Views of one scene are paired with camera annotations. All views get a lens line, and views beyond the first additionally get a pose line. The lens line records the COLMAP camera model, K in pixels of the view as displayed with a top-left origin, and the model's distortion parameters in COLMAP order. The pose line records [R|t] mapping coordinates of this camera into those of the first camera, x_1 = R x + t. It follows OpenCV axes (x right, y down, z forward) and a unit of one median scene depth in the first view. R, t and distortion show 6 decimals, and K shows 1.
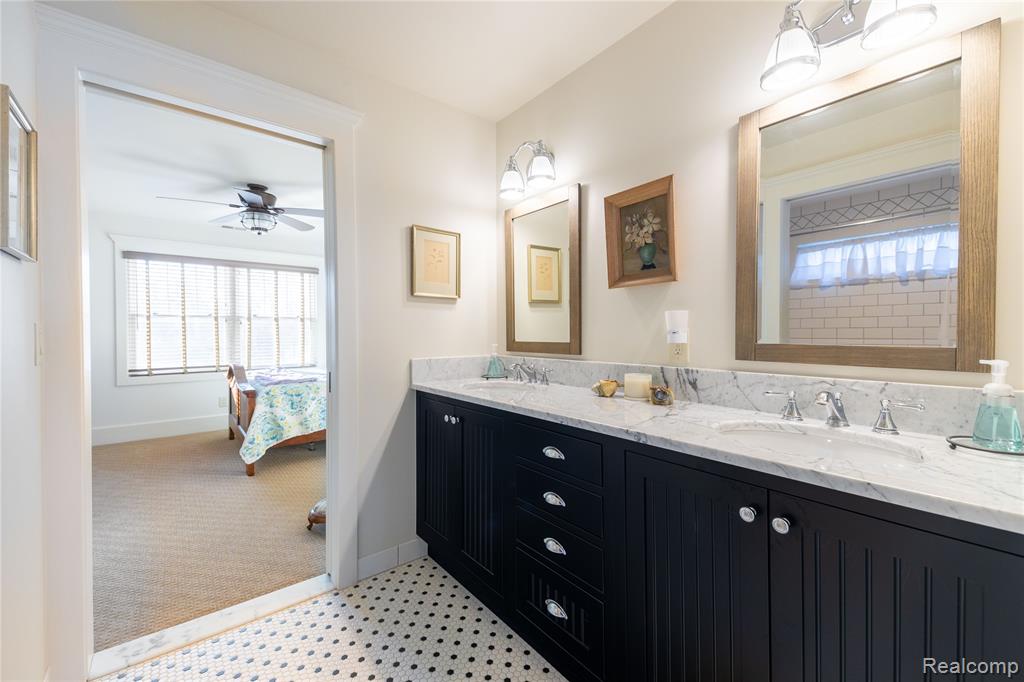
lens RADIAL K [[415.0, 0, 515.5], [0, 415.0, 332.4], [0, 0, 1]] dist [0.028032, 0.000070]
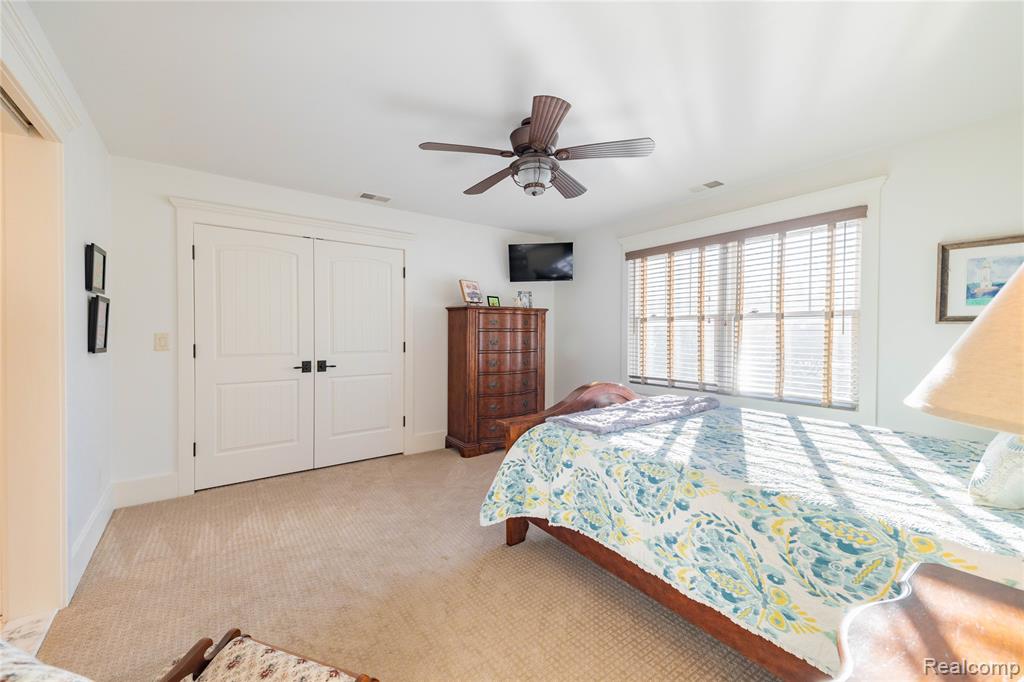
lens RADIAL K [[414.5, 0, 511.6], [0, 414.5, 338.2], [0, 0, 1]] dist [0.026355, -0.000117]
pose [[-0.065387, 0.014439, -0.997755, 0.042114], [-0.004914, 0.999879, 0.014792, -0.009031], [0.997848, 0.005871, -0.065308, 0.772591]]
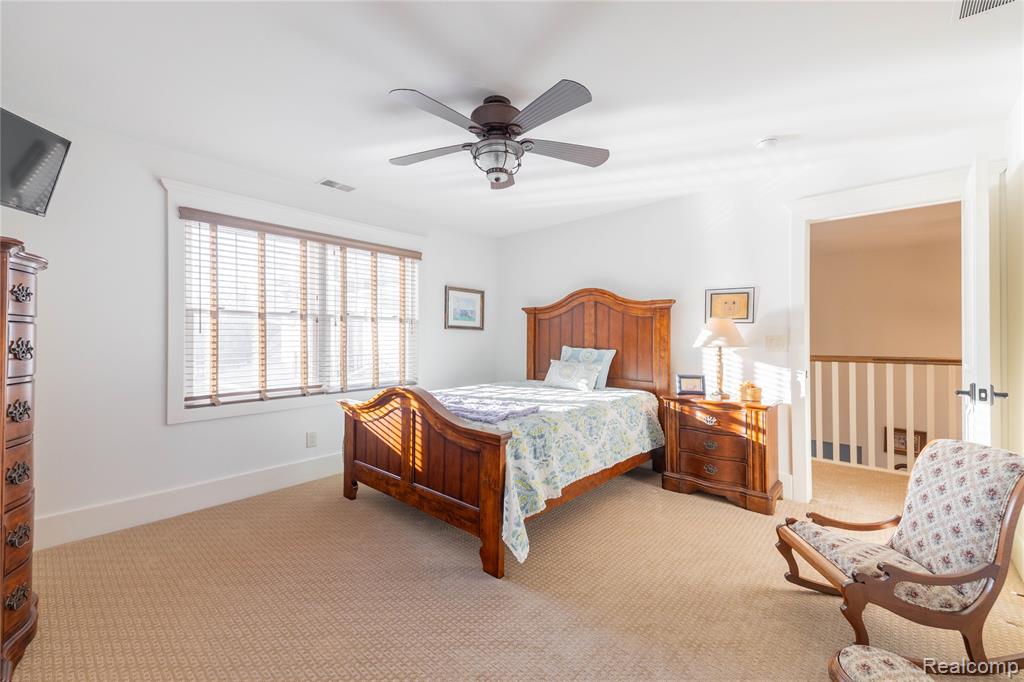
lens RADIAL K [[416.7, 0, 507.4], [0, 416.7, 332.6], [0, 0, 1]] dist [0.081816, -0.000045]
pose [[0.988864, 0.005842, 0.148708, -0.525465], [-0.004272, 0.999932, -0.010876, -0.002635], [-0.148762, 0.010120, 0.988821, 0.287944]]
